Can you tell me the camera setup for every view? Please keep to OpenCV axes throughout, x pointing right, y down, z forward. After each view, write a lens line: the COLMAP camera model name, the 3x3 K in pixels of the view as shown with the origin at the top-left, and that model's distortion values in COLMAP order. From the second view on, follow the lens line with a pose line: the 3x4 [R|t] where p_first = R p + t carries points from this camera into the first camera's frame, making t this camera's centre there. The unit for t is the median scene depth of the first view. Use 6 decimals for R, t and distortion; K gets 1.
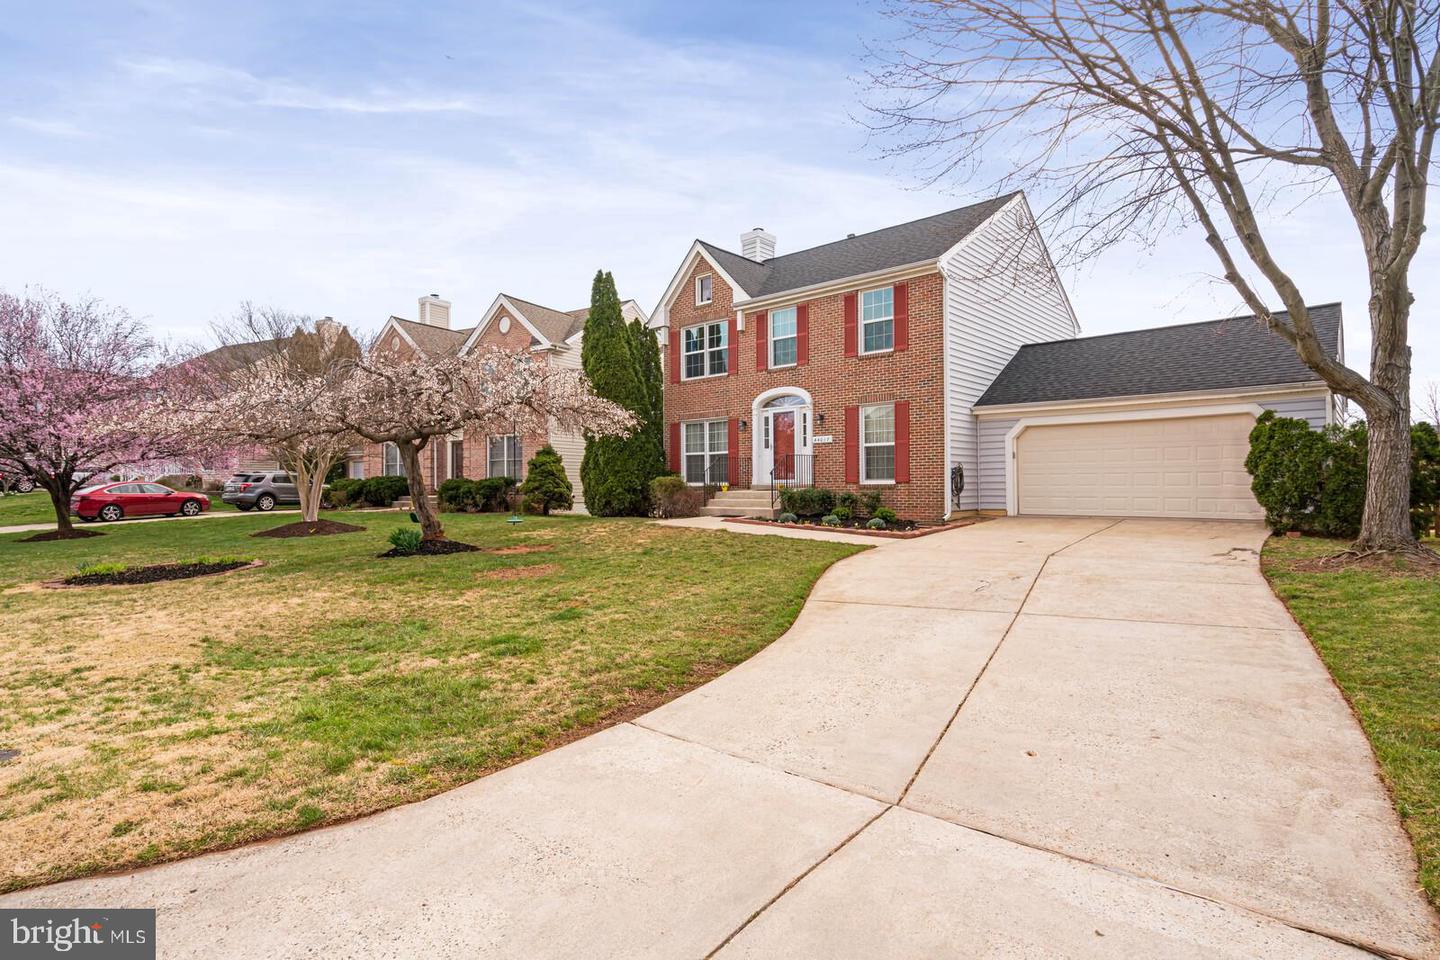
lens RADIAL K [[731.7, 0, 720.0], [0, 731.7, 480.0], [0, 0, 1]] dist [0.004023, 0.001294]
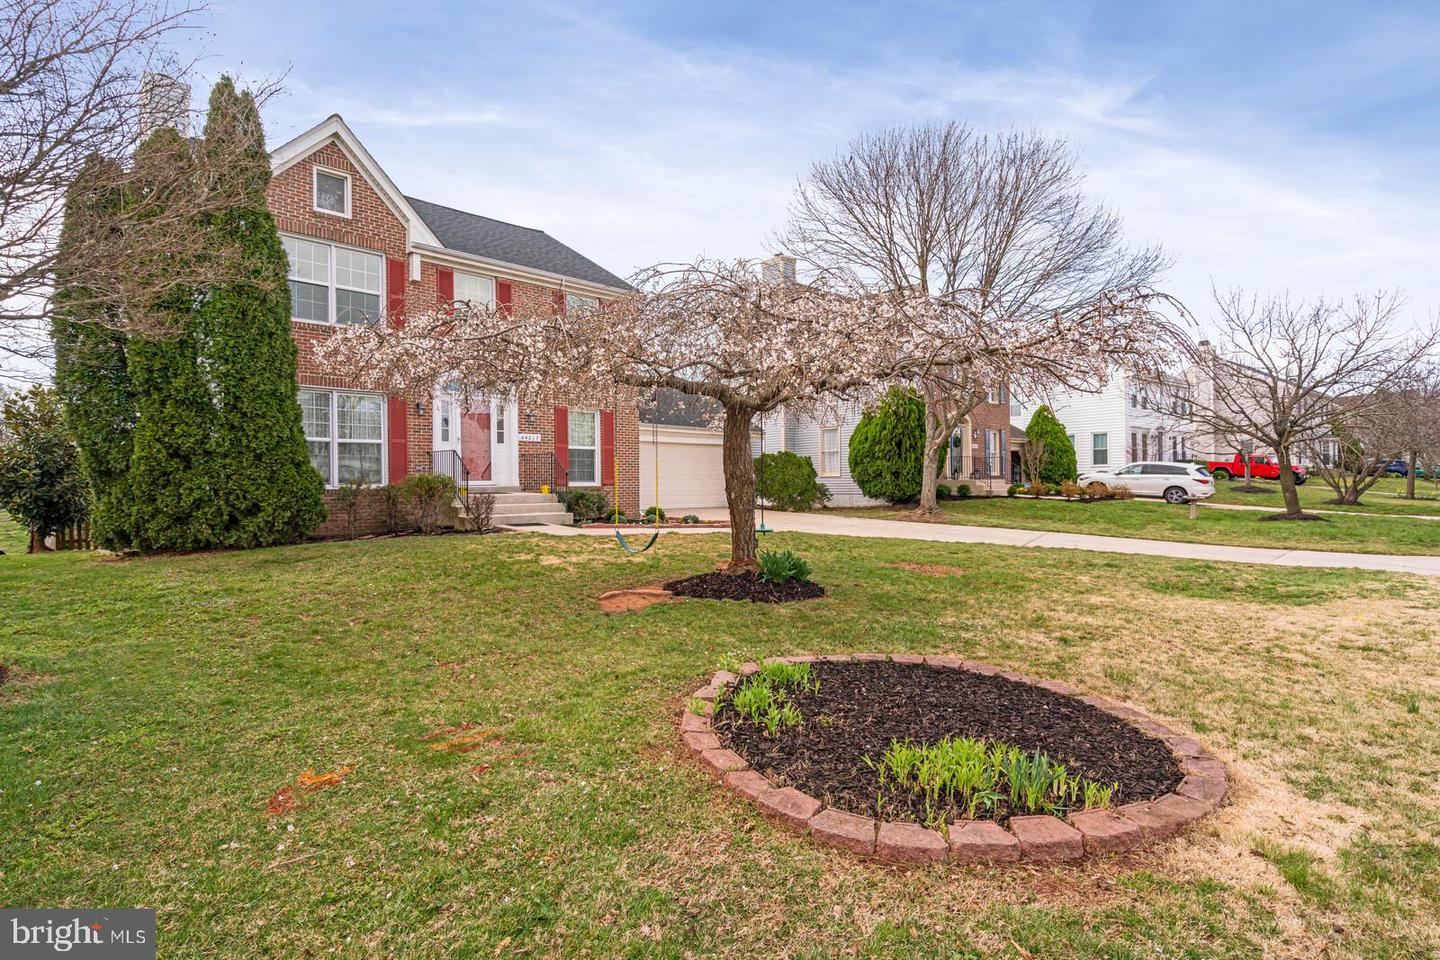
lens RADIAL K [[701.7, 0, 699.1], [0, 701.7, 481.7], [0, 0, 1]] dist [0.003112, 0.000470]
pose [[0.086794, 0.008497, 0.996190, -0.688972], [-0.001528, 0.999964, -0.008396, 0.006866], [-0.996225, -0.000794, 0.086803, 0.679342]]
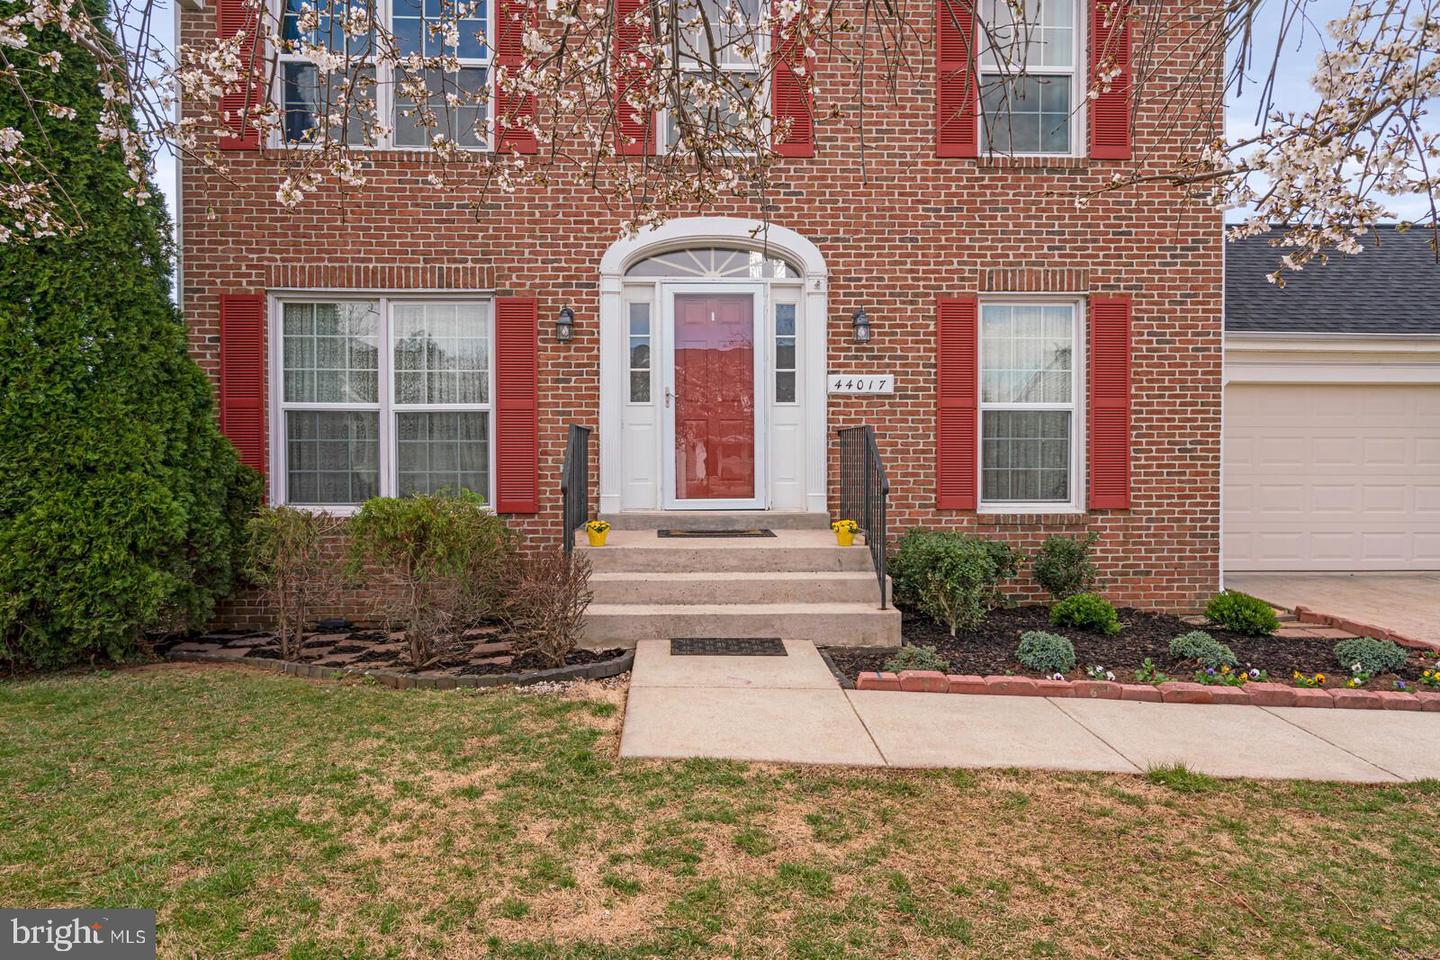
lens RADIAL K [[966.1, 0, 720.0], [0, 966.1, 480.0], [0, 0, 1]] dist [0.006927, 0.000644]
pose [[0.715783, -0.005816, 0.698298, -0.217180], [-0.010853, 0.999752, 0.019451, -0.017373], [-0.698238, -0.021502, 0.715542, 0.686320]]
